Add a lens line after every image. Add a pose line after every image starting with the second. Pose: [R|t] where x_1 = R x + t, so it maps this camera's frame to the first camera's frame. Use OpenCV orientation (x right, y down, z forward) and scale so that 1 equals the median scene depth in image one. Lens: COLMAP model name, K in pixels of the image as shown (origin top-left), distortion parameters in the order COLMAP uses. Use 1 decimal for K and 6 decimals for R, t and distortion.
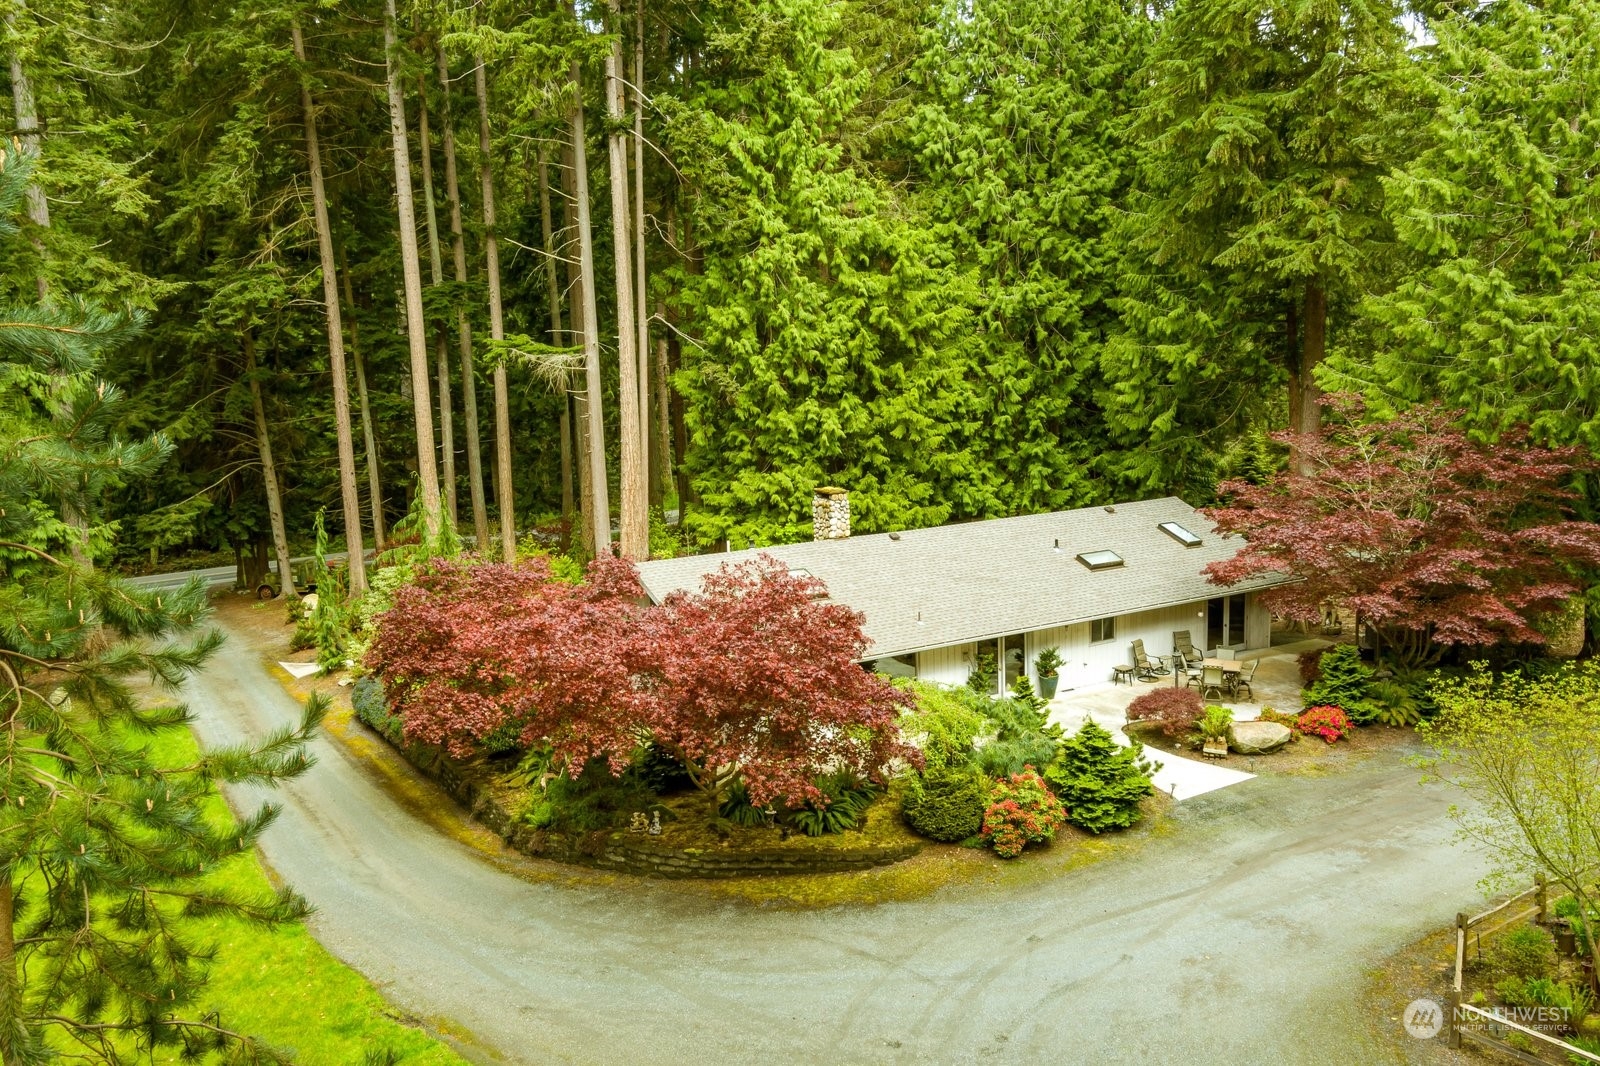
lens RADIAL K [[1257.3, 0, 800.0], [0, 1257.3, 533.0], [0, 0, 1]] dist [0.004665, 0.000645]
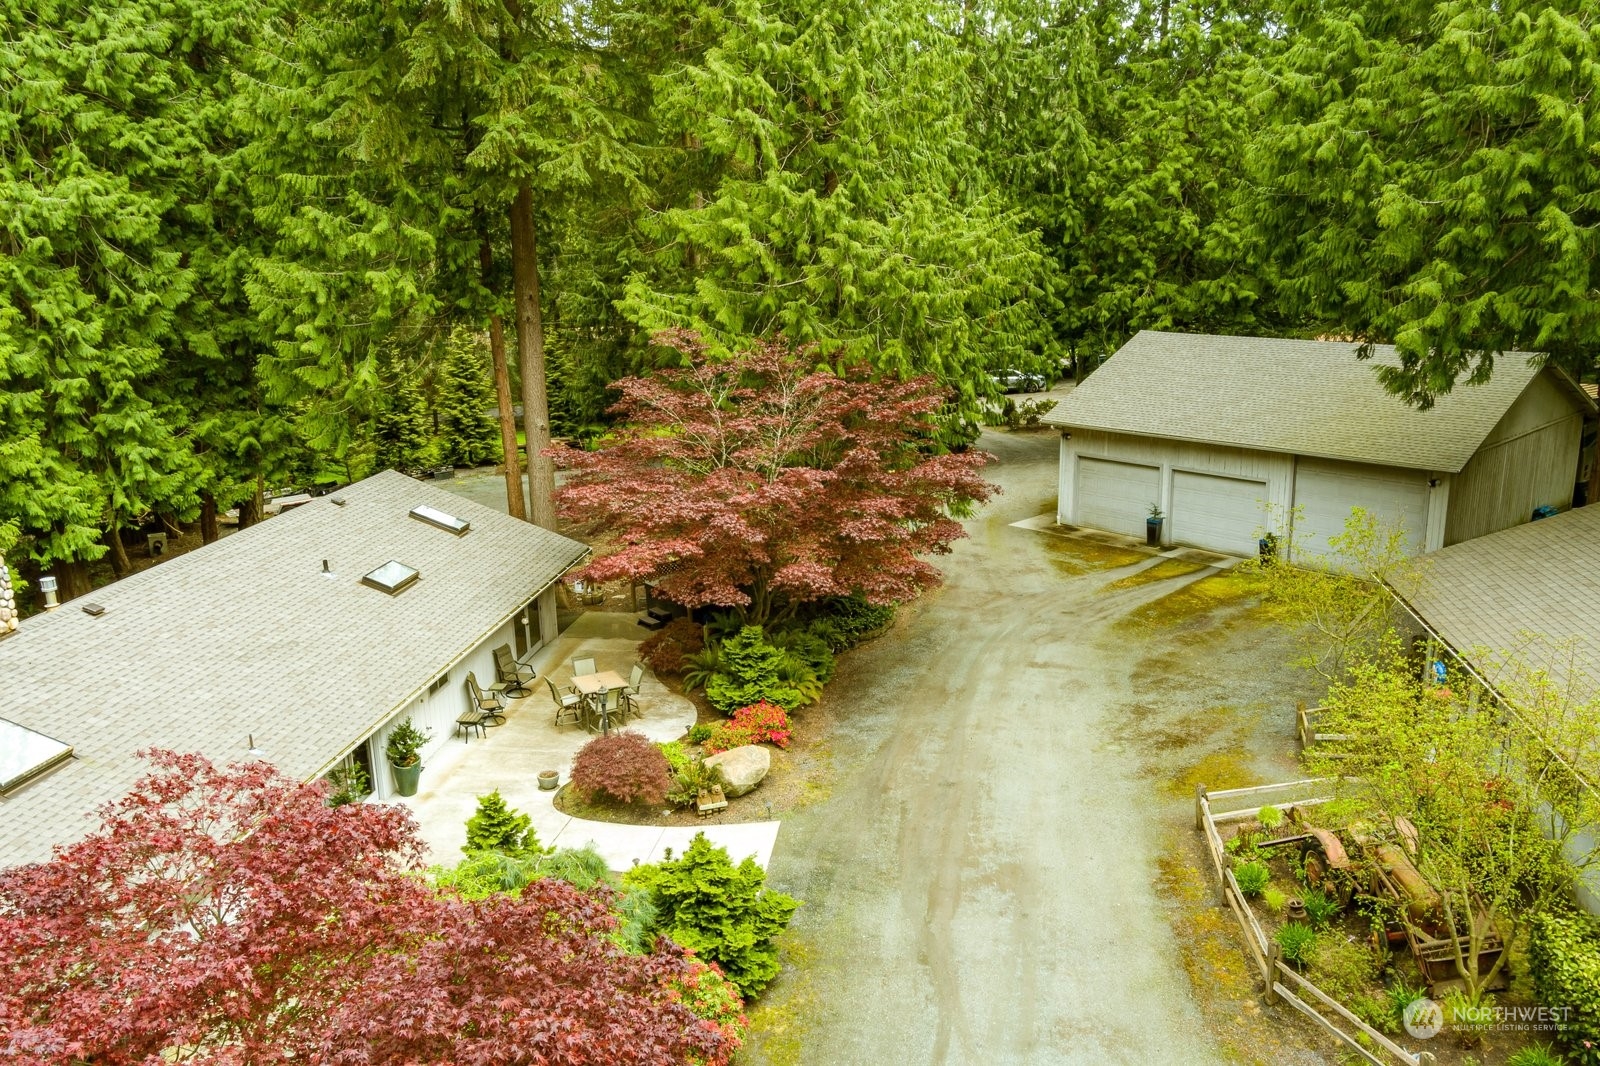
lens RADIAL K [[1257.3, 0, 800.0], [0, 1257.3, 533.0], [0, 0, 1]] dist [0.004665, 0.000645]
pose [[0.634073, -0.175560, 0.753080, -0.112546], [0.122318, 0.984397, 0.126497, -0.049415], [-0.763538, 0.011907, 0.645653, 0.267741]]
